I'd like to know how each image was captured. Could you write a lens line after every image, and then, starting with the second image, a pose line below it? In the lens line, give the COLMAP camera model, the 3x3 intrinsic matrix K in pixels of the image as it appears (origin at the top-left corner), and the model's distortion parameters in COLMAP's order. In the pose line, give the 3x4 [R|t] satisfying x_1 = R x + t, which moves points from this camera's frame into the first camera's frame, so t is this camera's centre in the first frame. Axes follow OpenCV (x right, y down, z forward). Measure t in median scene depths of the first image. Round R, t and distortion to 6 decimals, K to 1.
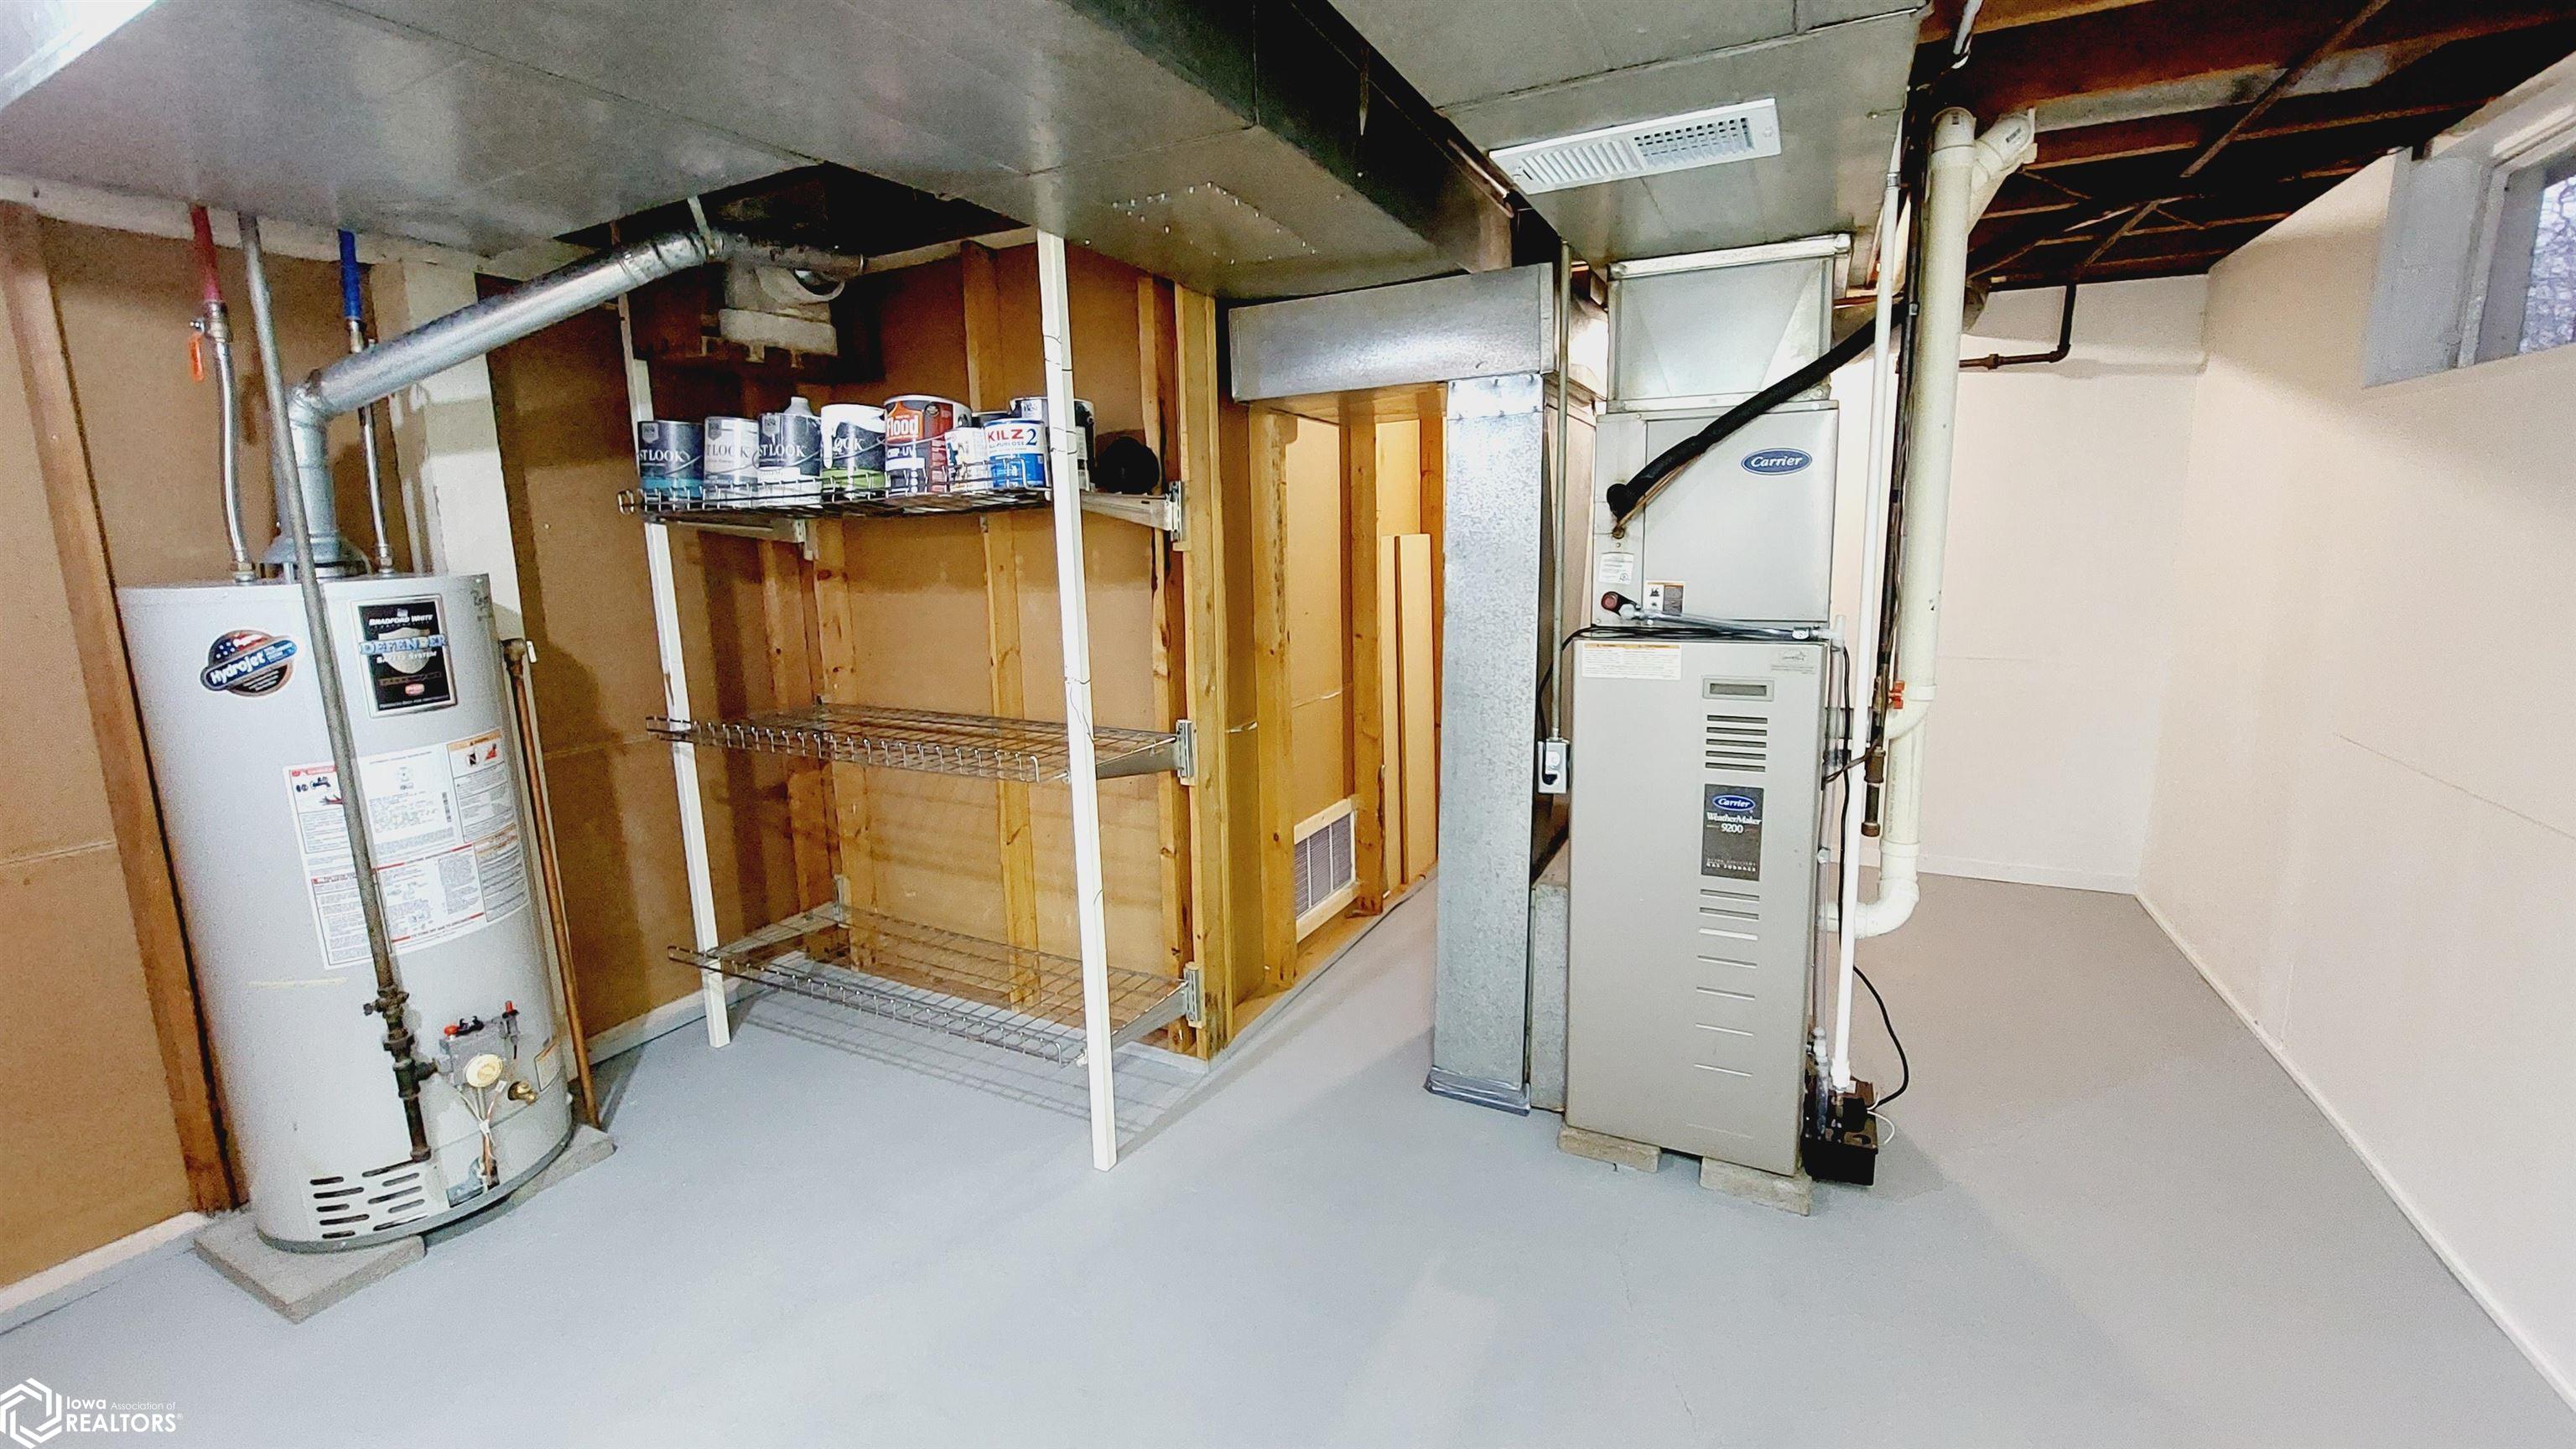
lens RADIAL K [[1039.8, 0, 1301.0], [0, 1039.8, 729.1], [0, 0, 1]] dist [-0.010708, -0.002170]
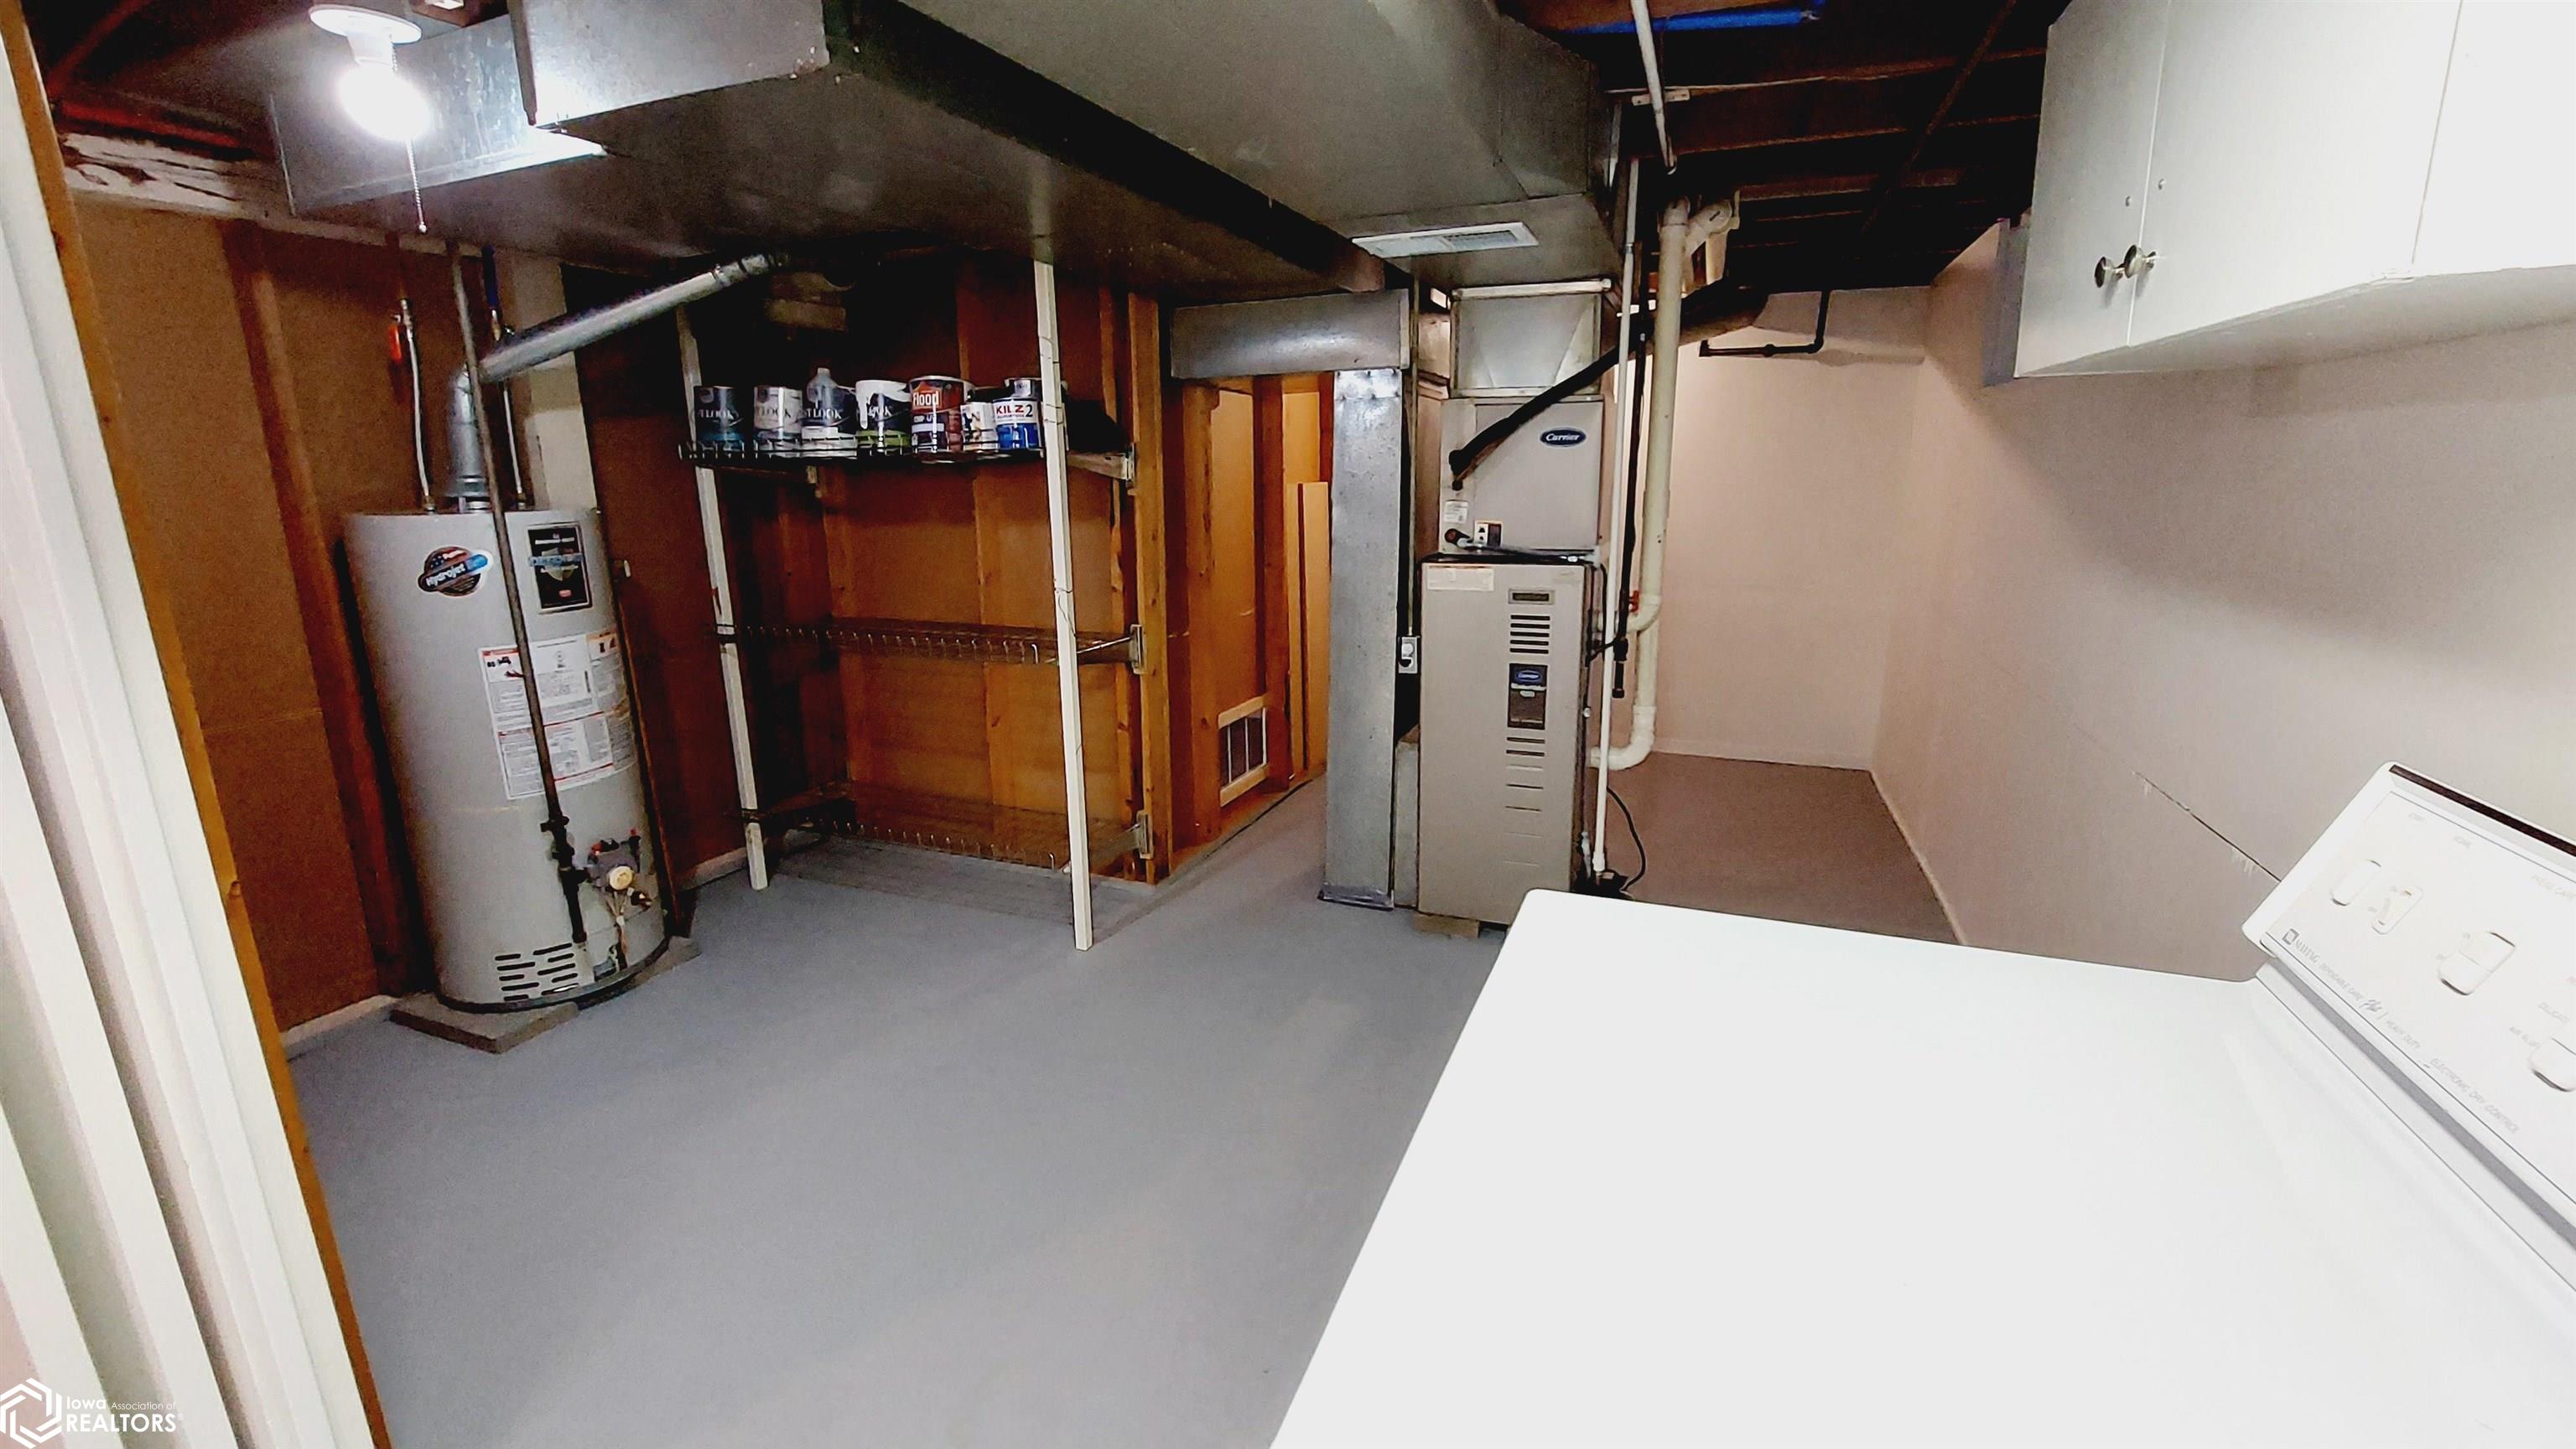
lens RADIAL K [[1039.8, 0, 1280.0], [0, 1039.8, 709.9], [0, 0, 1]] dist [-0.010708, -0.002170]
pose [[0.997857, -0.002235, 0.065393, -0.019103], [-0.000164, 0.999328, 0.036655, 0.056740], [-0.065431, -0.036588, 0.997186, -0.365908]]
